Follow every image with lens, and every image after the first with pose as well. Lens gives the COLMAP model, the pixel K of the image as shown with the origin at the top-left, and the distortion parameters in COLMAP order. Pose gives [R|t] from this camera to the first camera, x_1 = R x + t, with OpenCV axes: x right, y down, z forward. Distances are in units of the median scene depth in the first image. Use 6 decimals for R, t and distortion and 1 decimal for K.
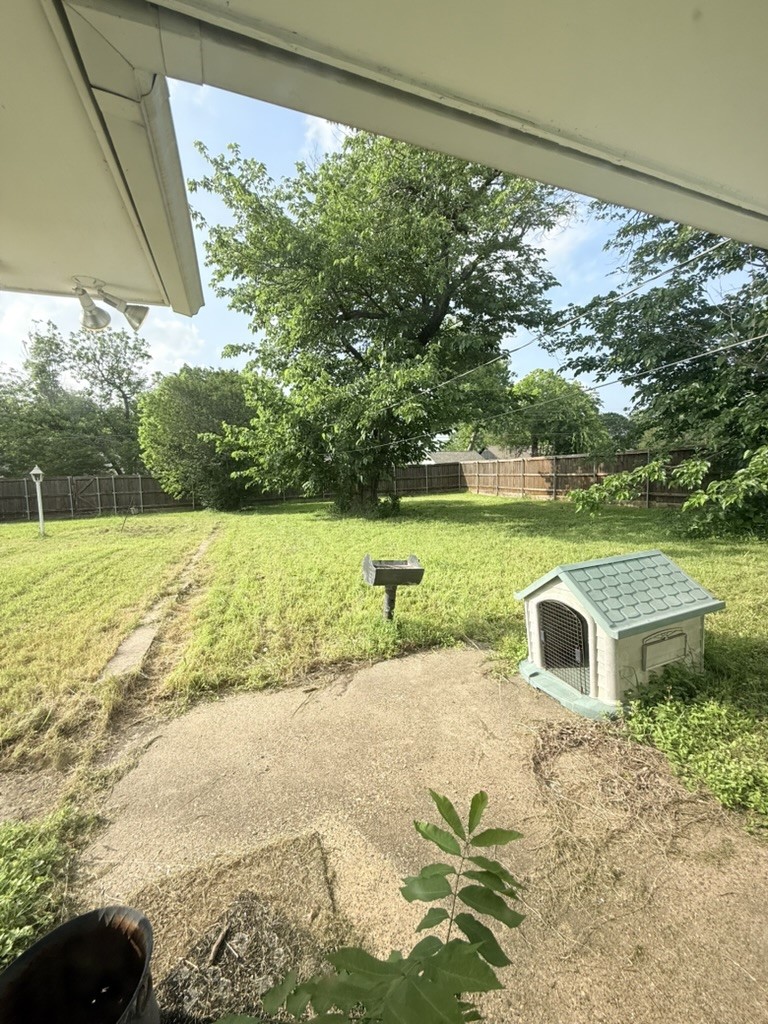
lens RADIAL K [[407.8, 0, 386.0], [0, 407.8, 509.7], [0, 0, 1]] dist [0.000121, 0.000105]
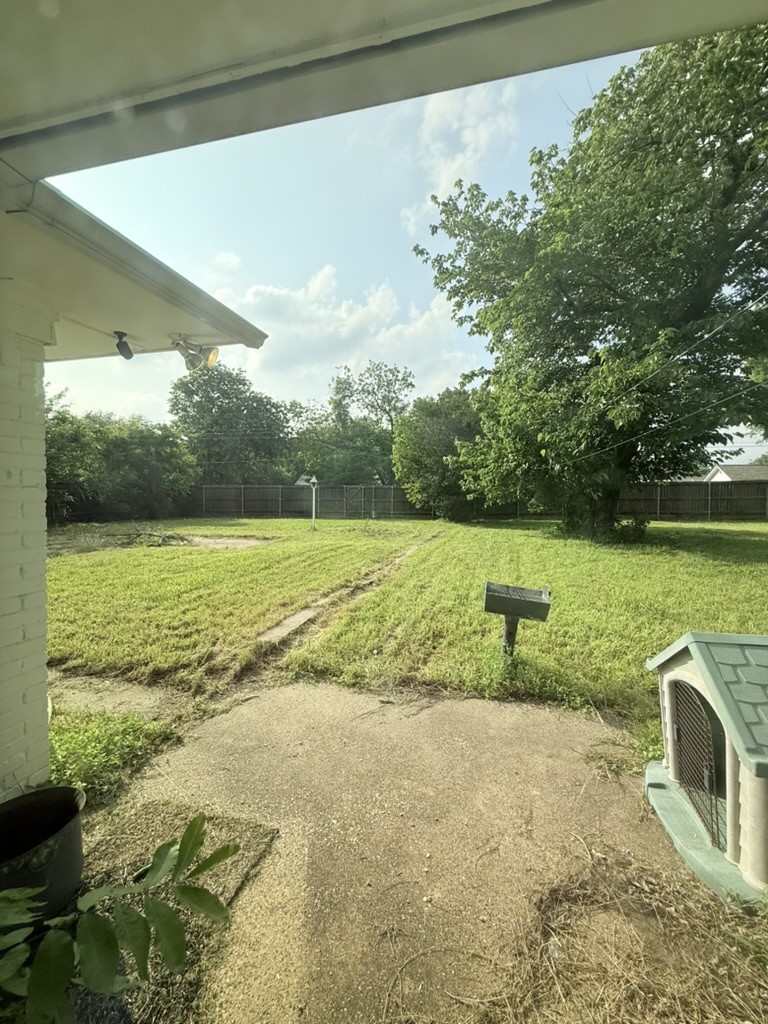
lens RADIAL K [[407.8, 0, 386.0], [0, 407.8, 509.7], [0, 0, 1]] dist [0.000121, 0.000105]
pose [[0.823600, 0.059701, -0.564021, 0.279228], [-0.079911, 0.996739, -0.011184, -0.010092], [0.561514, 0.054283, 0.825685, 0.125169]]
